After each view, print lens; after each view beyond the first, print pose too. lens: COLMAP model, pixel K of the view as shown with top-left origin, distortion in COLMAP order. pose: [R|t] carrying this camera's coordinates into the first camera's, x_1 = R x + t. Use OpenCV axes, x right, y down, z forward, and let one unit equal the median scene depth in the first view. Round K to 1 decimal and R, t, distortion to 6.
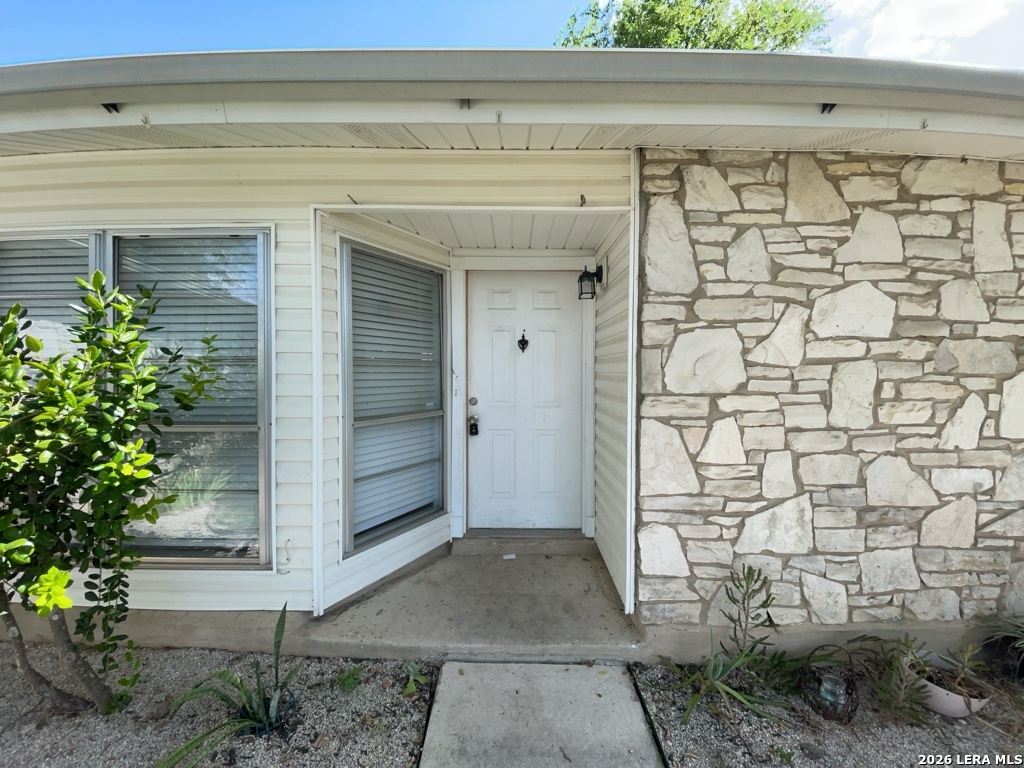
lens RADIAL K [[410.0, 0, 514.4], [0, 410.0, 382.8], [0, 0, 1]] dist [0.010702, -0.014014]
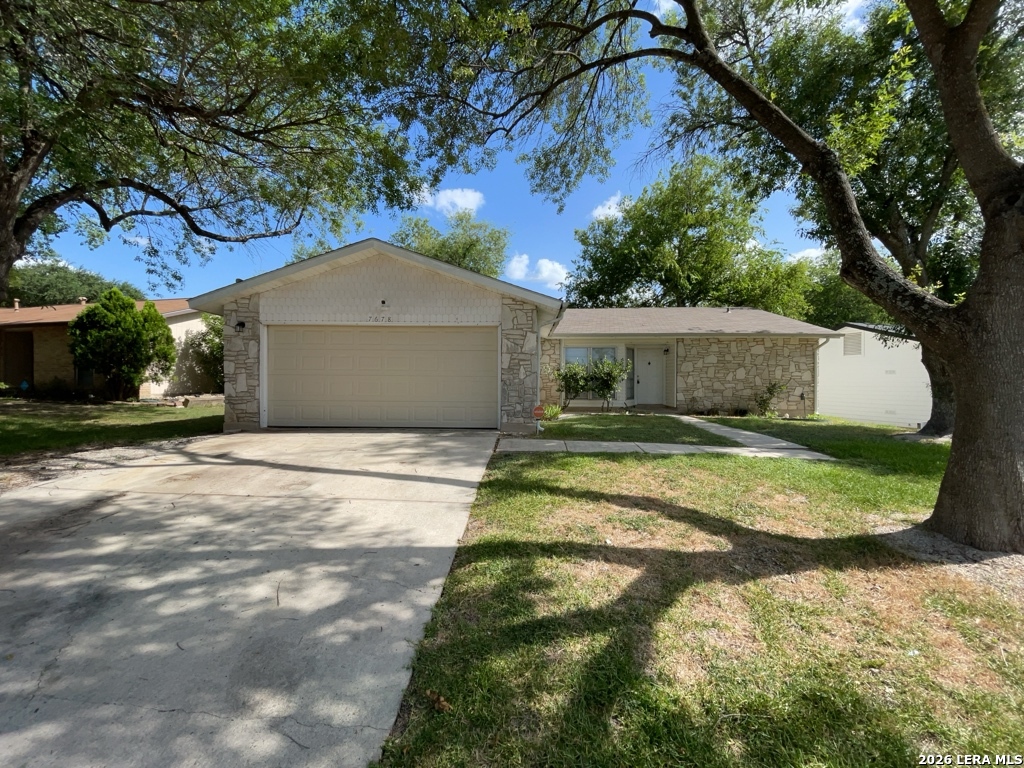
lens RADIAL K [[410.0, 0, 505.2], [0, 410.0, 384.8], [0, 0, 1]] dist [0.010702, -0.014014]
pose [[0.999030, -0.001217, -0.044022, -2.110209], [0.000322, 0.999793, -0.020326, 0.358377], [0.044038, 0.020292, 0.998824, -5.558319]]
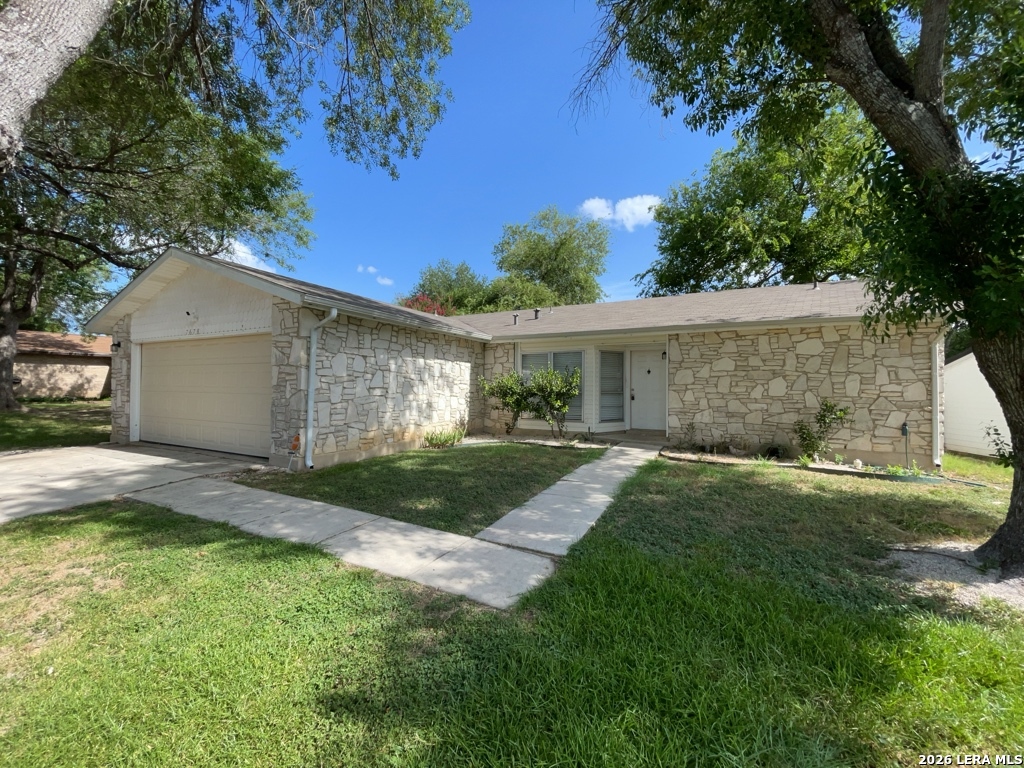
lens RADIAL K [[410.0, 0, 513.5], [0, 410.0, 384.5], [0, 0, 1]] dist [0.010702, -0.014014]
pose [[0.894863, -0.004452, -0.446318, 0.776248], [-0.013482, 0.999224, -0.037000, 0.207965], [0.446137, 0.039127, 0.894109, -3.614793]]
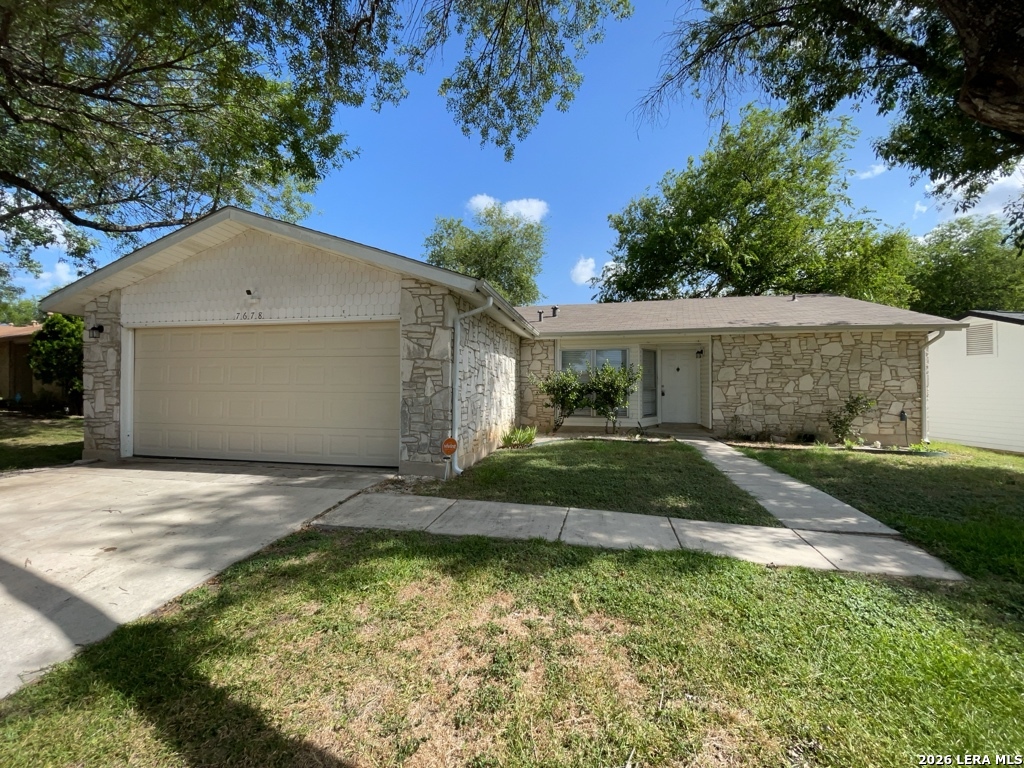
lens RADIAL K [[410.0, 0, 509.3], [0, 410.0, 383.8], [0, 0, 1]] dist [0.010702, -0.014014]
pose [[0.980523, -0.006293, -0.196302, -1.072931], [-0.000739, 0.999361, -0.035730, 0.231578], [0.196402, 0.035179, 0.979892, -4.147852]]
